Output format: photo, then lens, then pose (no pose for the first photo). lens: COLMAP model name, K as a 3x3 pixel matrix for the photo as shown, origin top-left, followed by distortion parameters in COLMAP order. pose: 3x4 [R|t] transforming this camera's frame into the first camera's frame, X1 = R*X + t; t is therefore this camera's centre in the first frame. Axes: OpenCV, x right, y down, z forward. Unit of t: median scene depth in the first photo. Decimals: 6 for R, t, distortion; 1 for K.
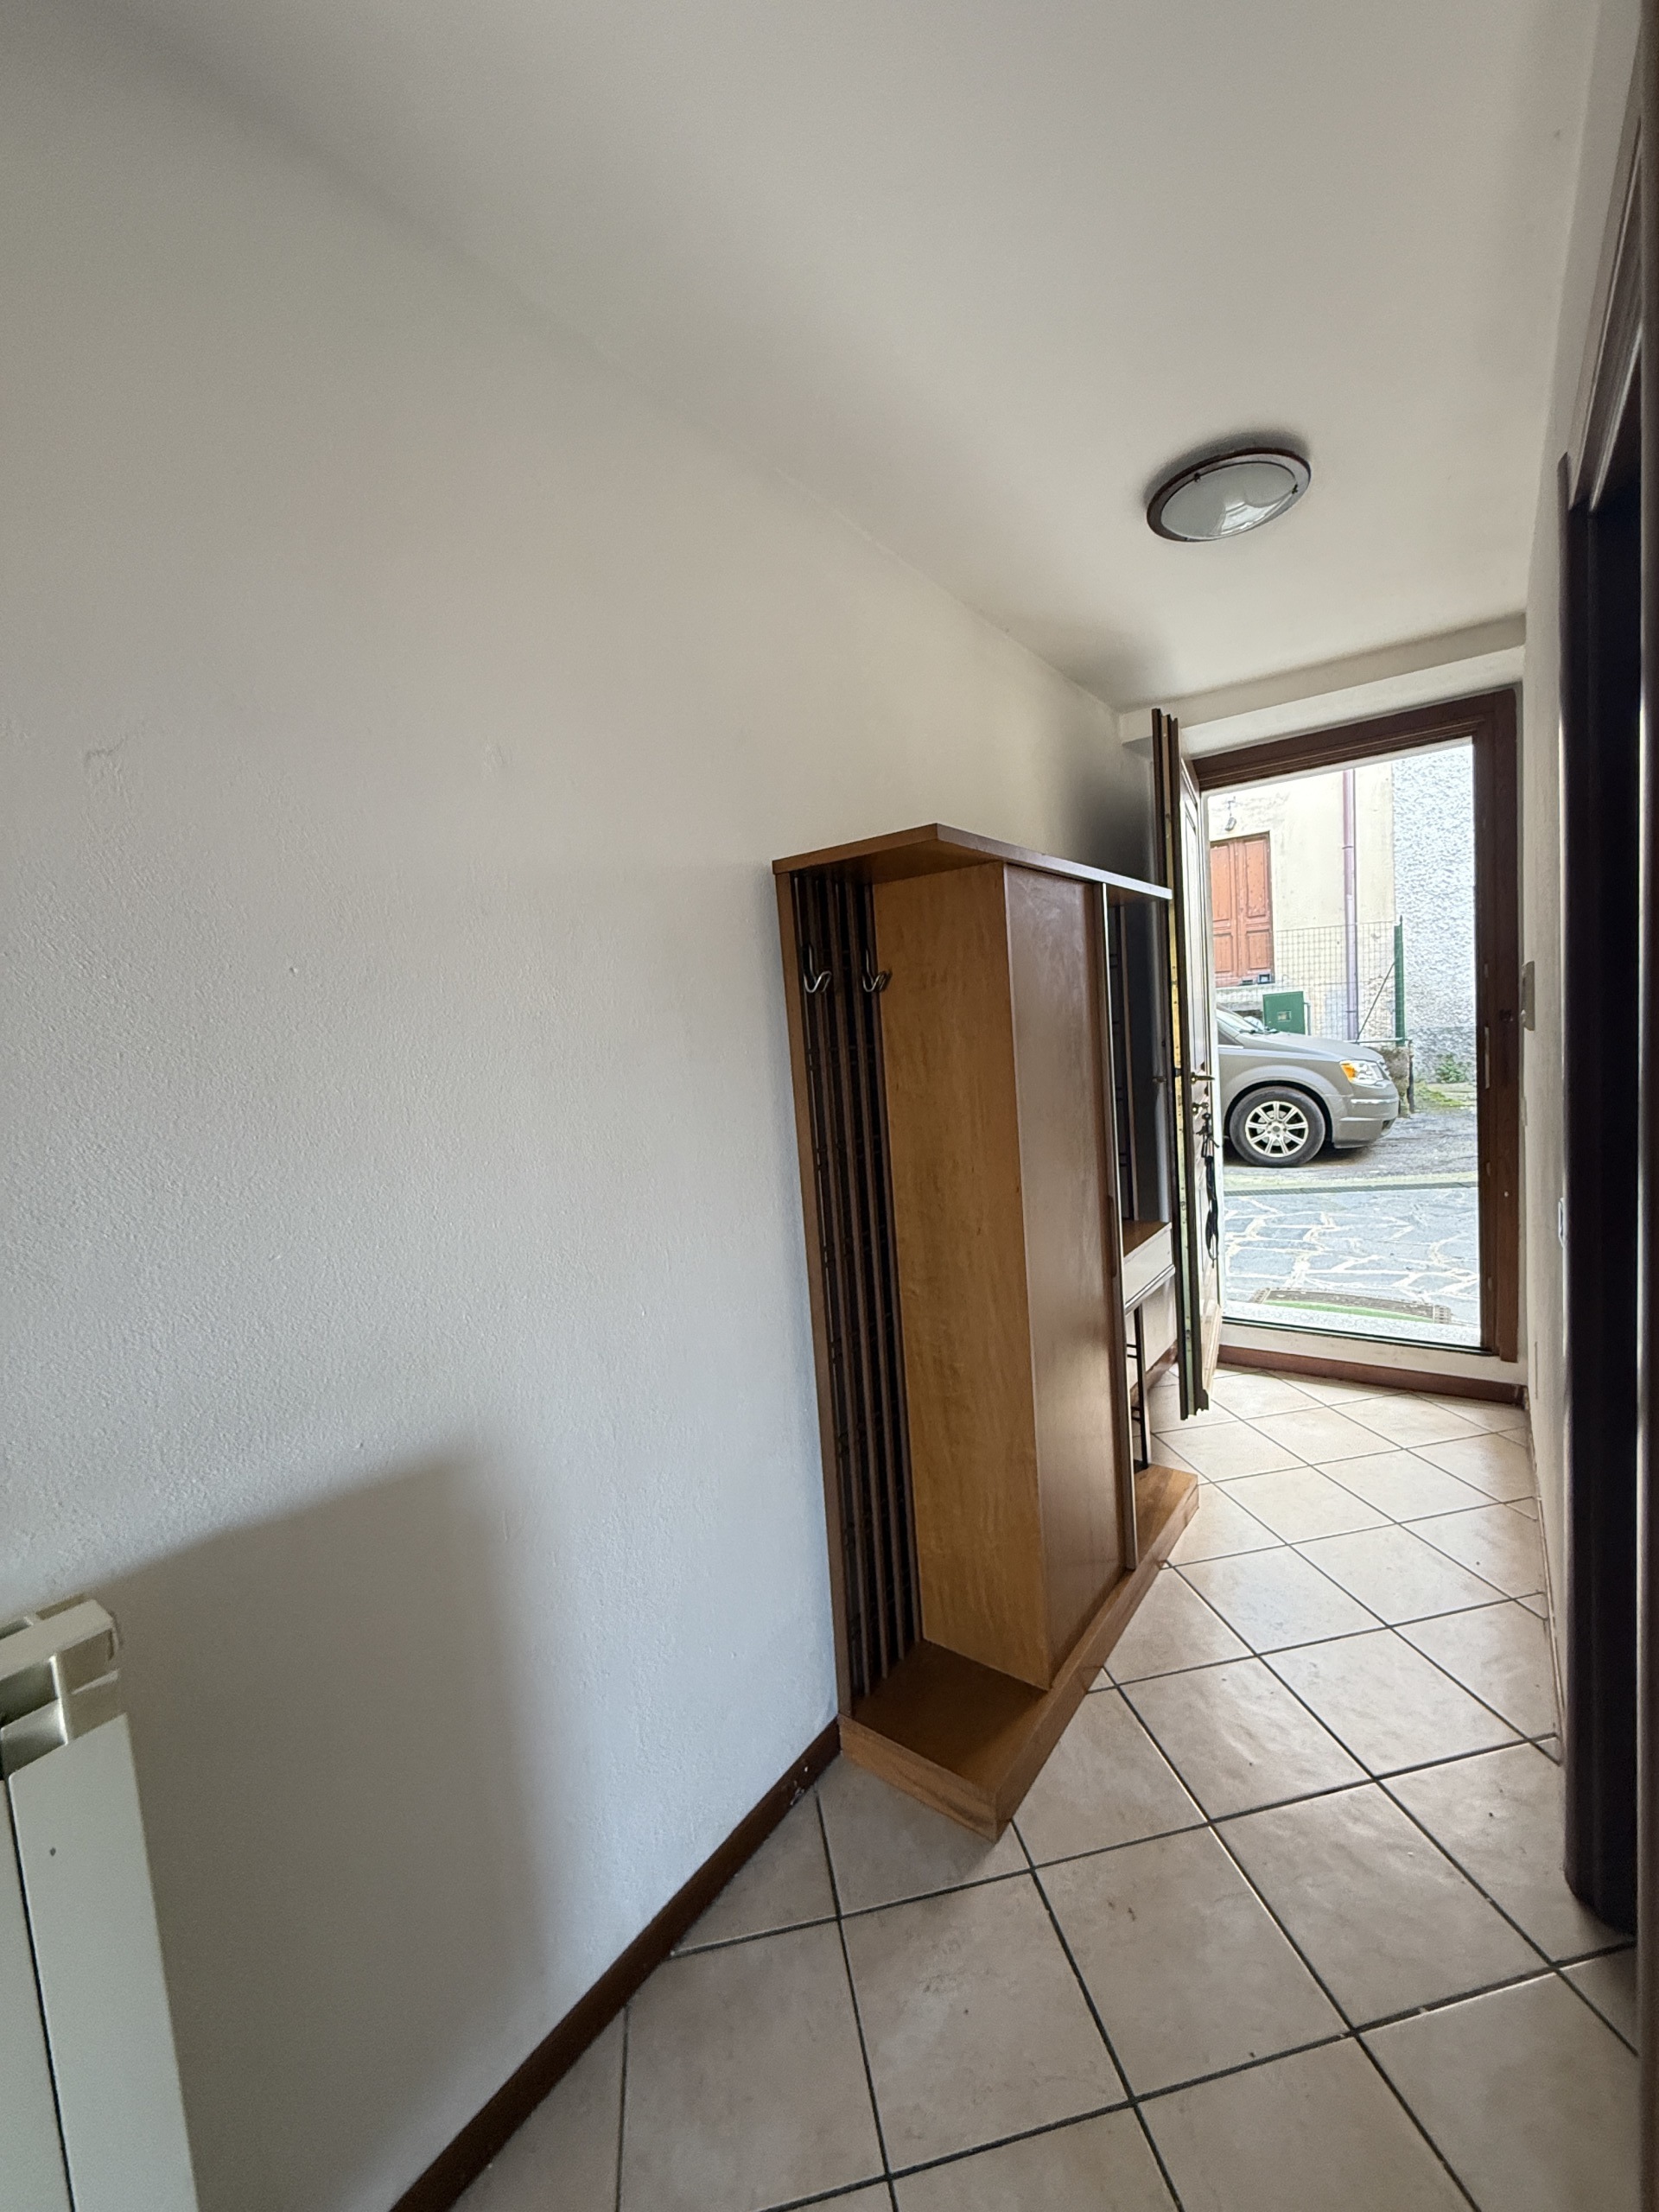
lens RADIAL K [[878.8, 0, 828.8], [0, 878.8, 1102.6], [0, 0, 1]] dist [-0.000657, 0.000015]
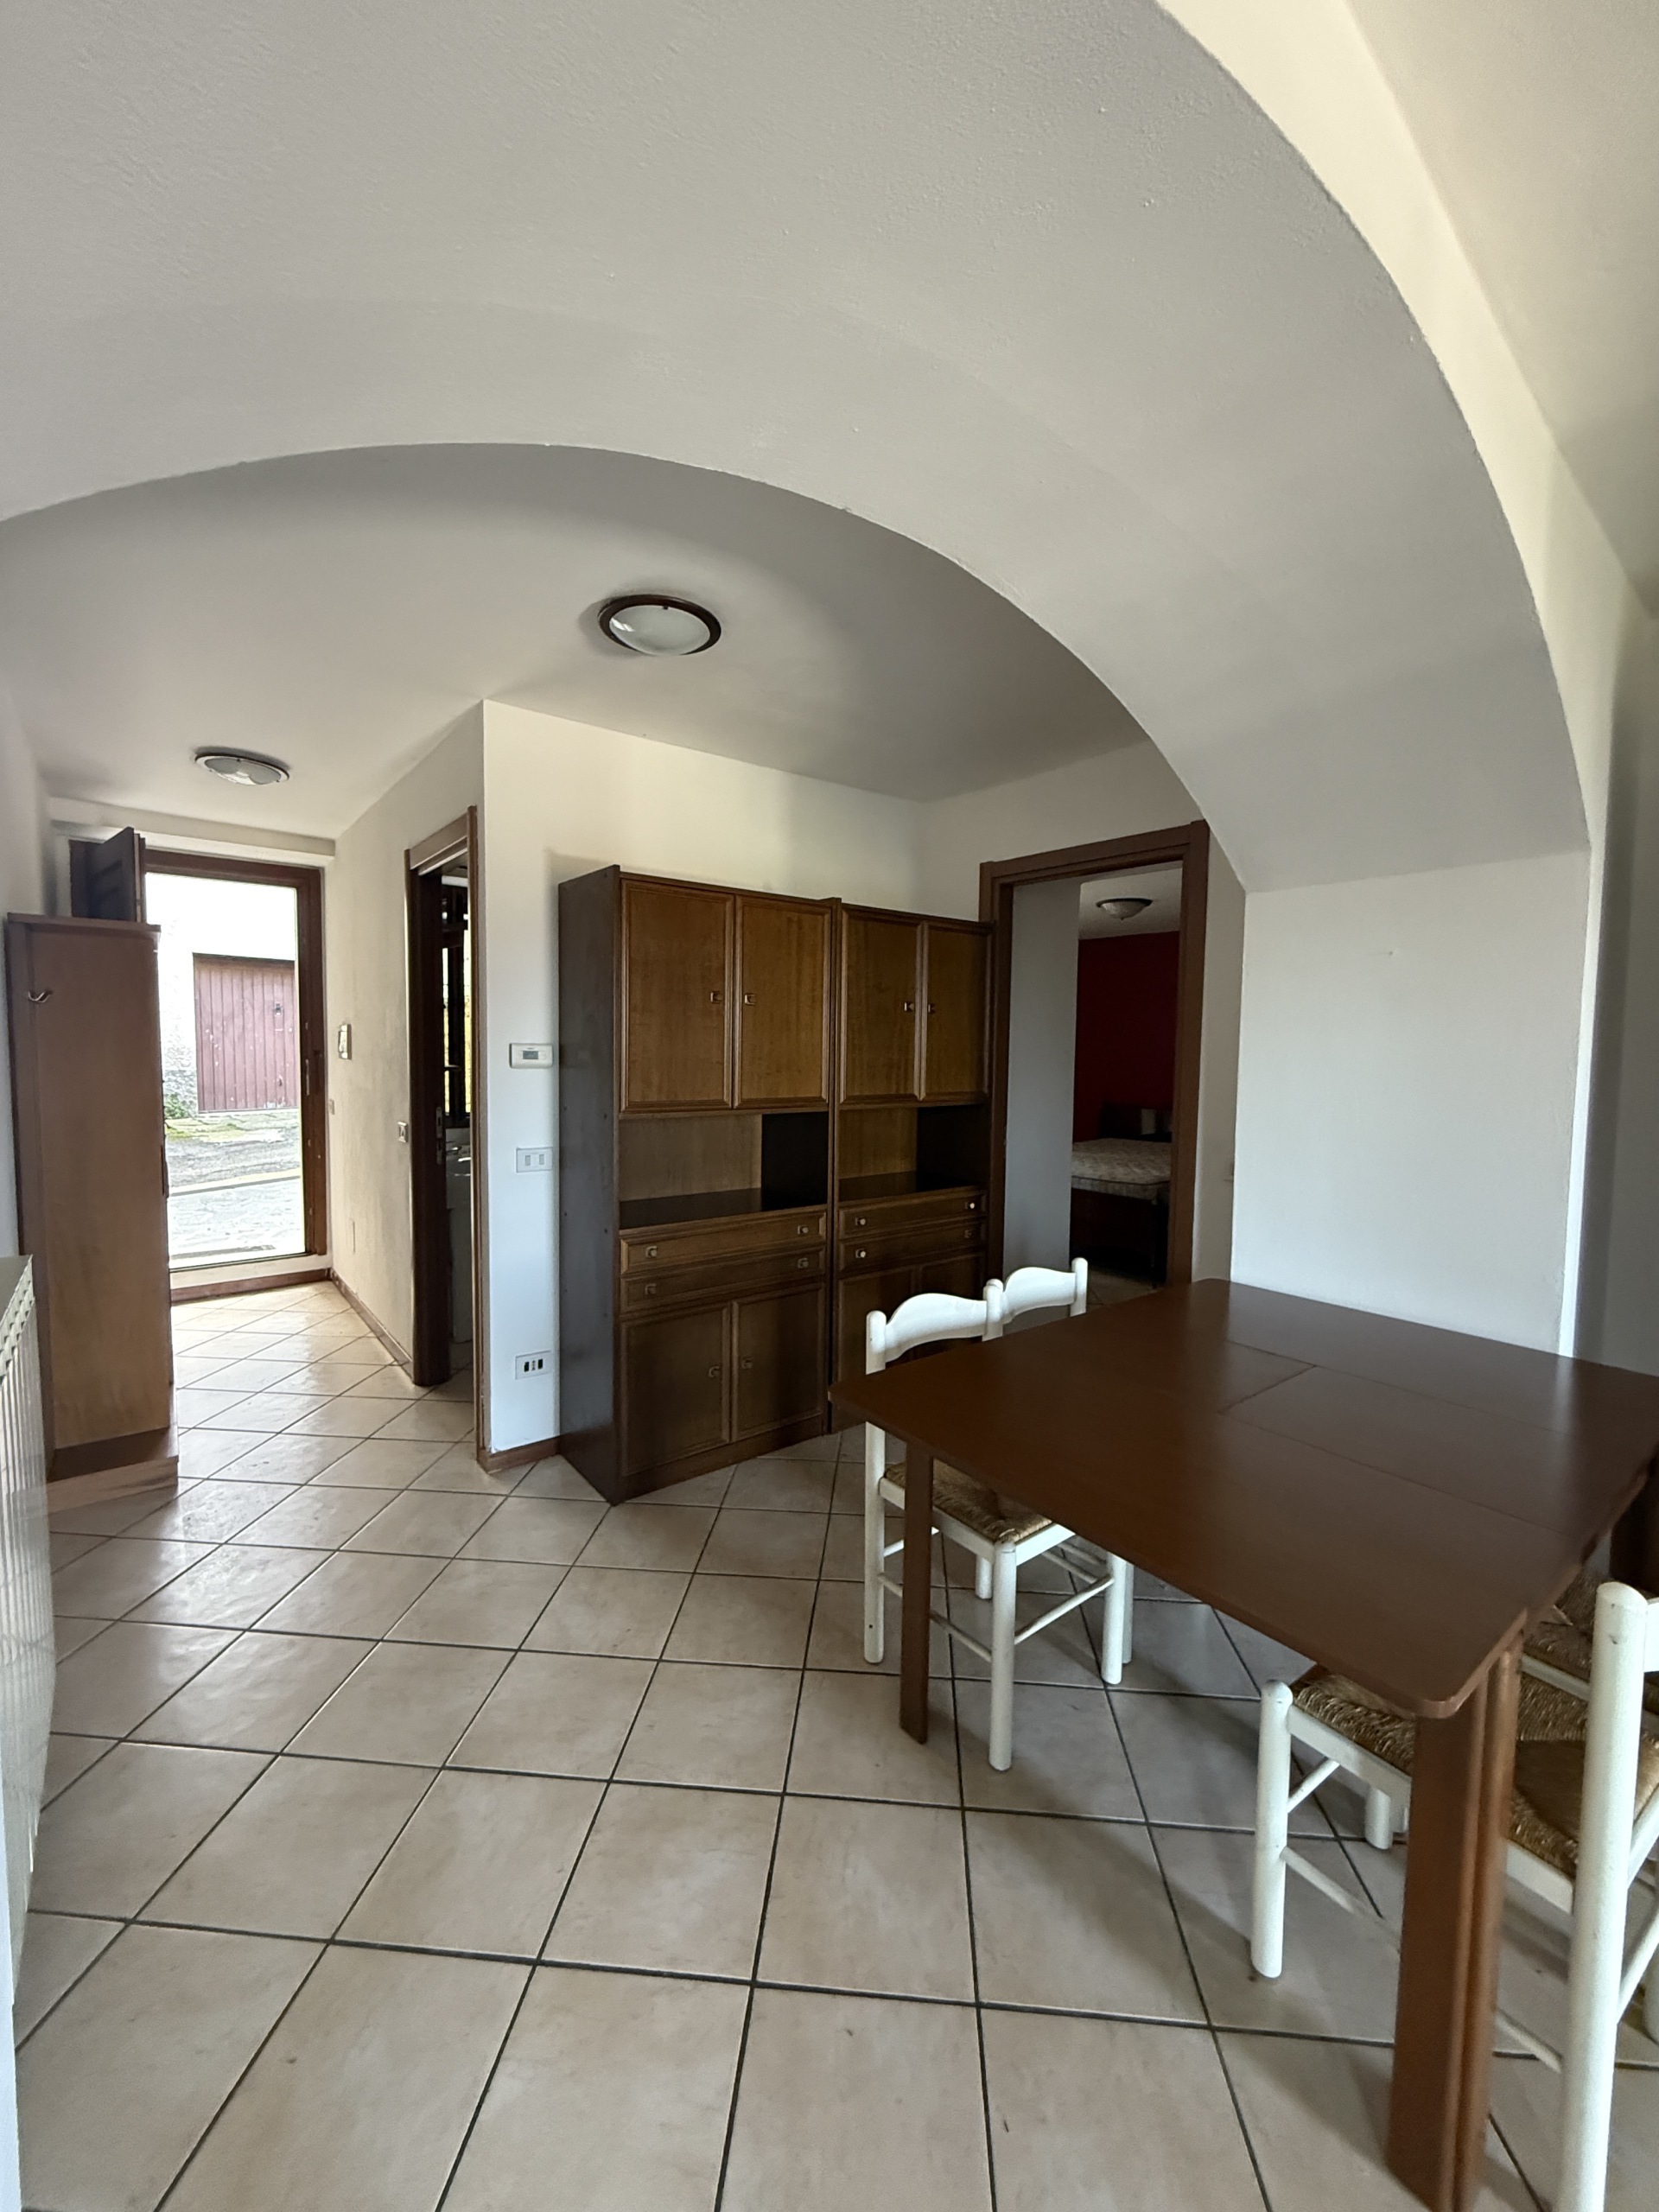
lens RADIAL K [[878.8, 0, 828.8], [0, 878.8, 1102.6], [0, 0, 1]] dist [-0.000657, 0.000015]
pose [[0.258889, 0.010889, 0.965846, -0.608671], [0.047975, 0.998557, -0.024117, 0.085729], [-0.964715, 0.052580, 0.257993, -0.395888]]
